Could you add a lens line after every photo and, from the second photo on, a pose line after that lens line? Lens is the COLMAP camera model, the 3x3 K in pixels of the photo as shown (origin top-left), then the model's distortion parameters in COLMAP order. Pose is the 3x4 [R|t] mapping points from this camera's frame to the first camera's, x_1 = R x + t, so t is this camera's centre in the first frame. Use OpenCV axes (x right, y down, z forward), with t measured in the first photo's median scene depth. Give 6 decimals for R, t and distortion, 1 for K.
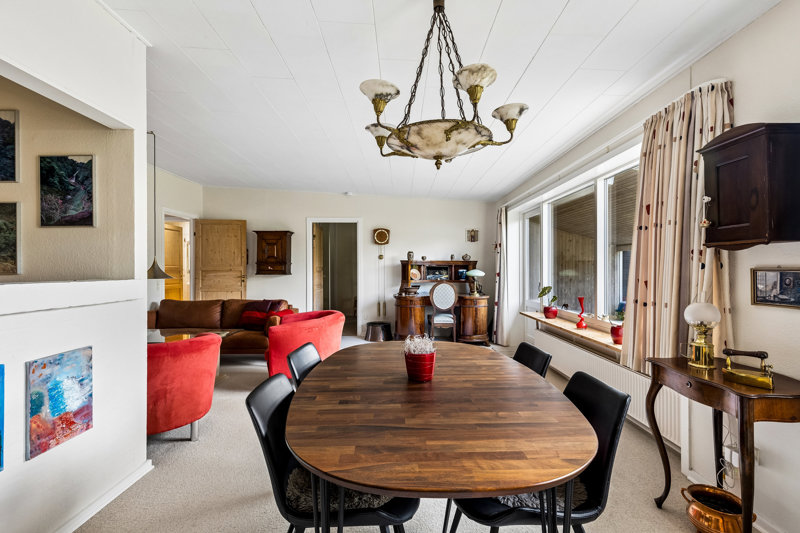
lens RADIAL K [[363.9, 0, 403.4], [0, 363.9, 267.8], [0, 0, 1]] dist [0.005075, -0.001129]
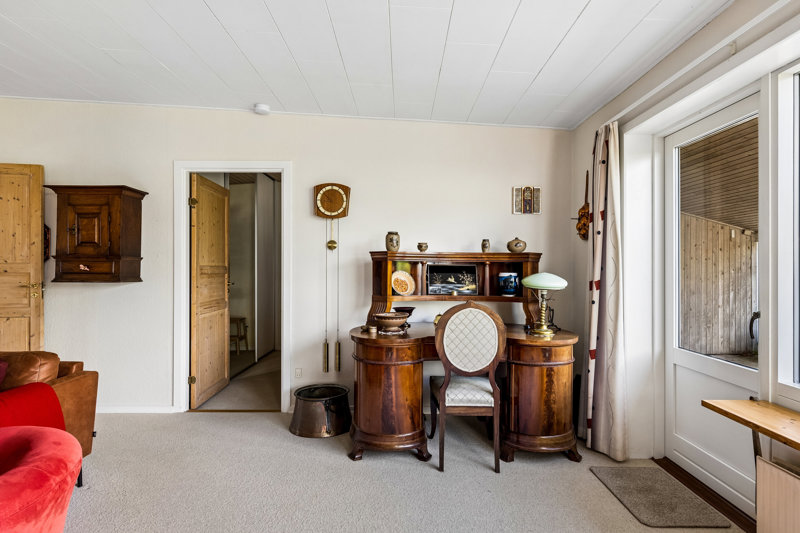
lens RADIAL K [[432.5, 0, 406.0], [0, 432.5, 264.9], [0, 0, 1]] dist [-0.012608, 0.001620]
pose [[0.999995, 0.003097, -0.000462, 0.039610], [-0.003099, 0.999980, -0.005435, -0.001307], [0.000445, 0.005436, 0.999985, 0.507614]]
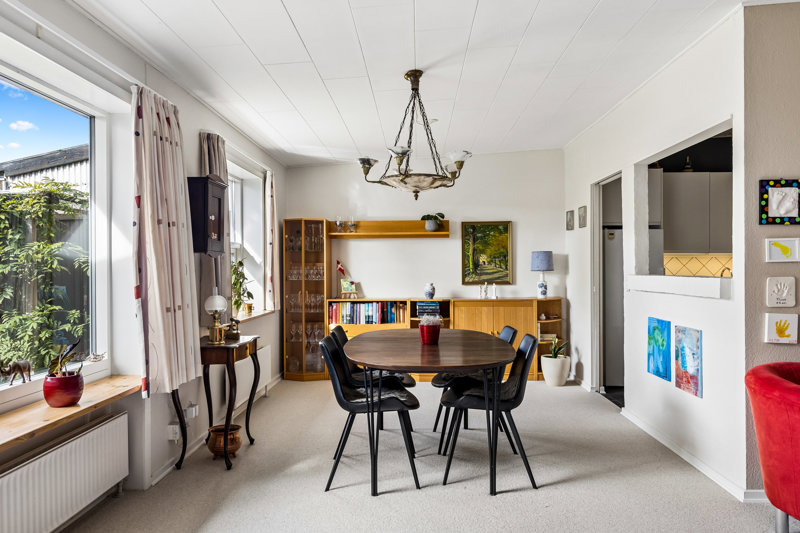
lens RADIAL K [[528.8, 0, 399.0], [0, 528.8, 267.3], [0, 0, 1]] dist [0.009541, 0.003139]
pose [[-0.999195, 0.000839, 0.040098, 0.023867], [0.000801, 0.999999, -0.000978, 0.001459], [-0.040098, -0.000946, -0.999195, 0.887512]]
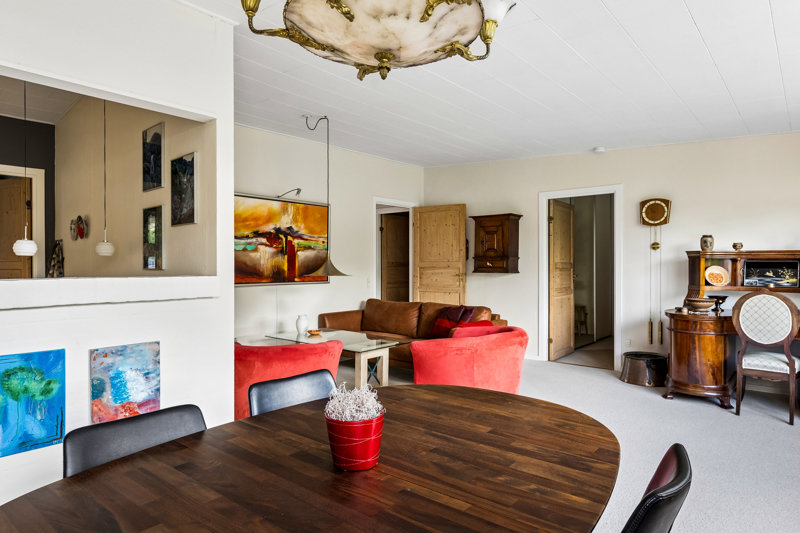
lens RADIAL K [[477.4, 0, 398.2], [0, 477.4, 265.4], [0, 0, 1]] dist [0.003238, -0.002995]
pose [[0.749734, 0.003020, -0.661732, 0.164157], [-0.000384, 0.999991, 0.004128, -0.000677], [0.661739, -0.002841, 0.749729, 0.140826]]
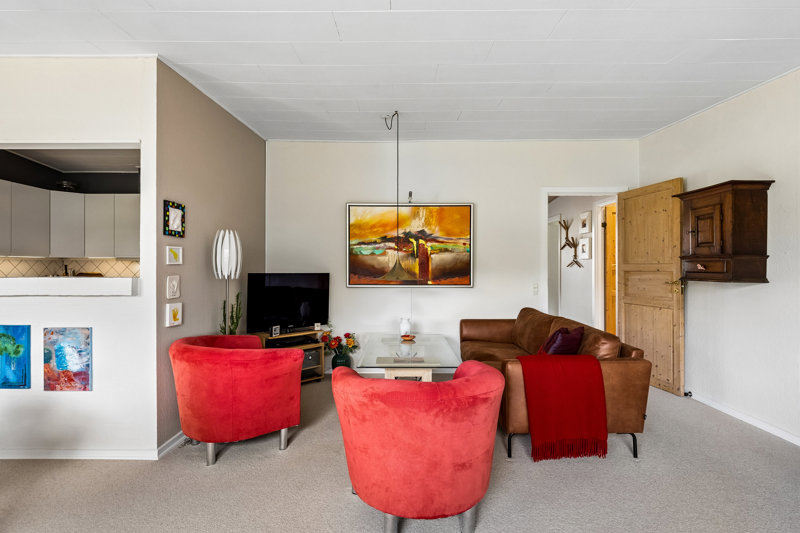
lens RADIAL K [[391.6, 0, 402.0], [0, 391.6, 266.3], [0, 0, 1]] dist [0.002780, -0.001269]
pose [[-0.011812, 0.000617, -0.999930, 0.166319], [0.000824, 0.999999, 0.000607, -0.001280], [0.999930, -0.000817, -0.011812, 0.671991]]
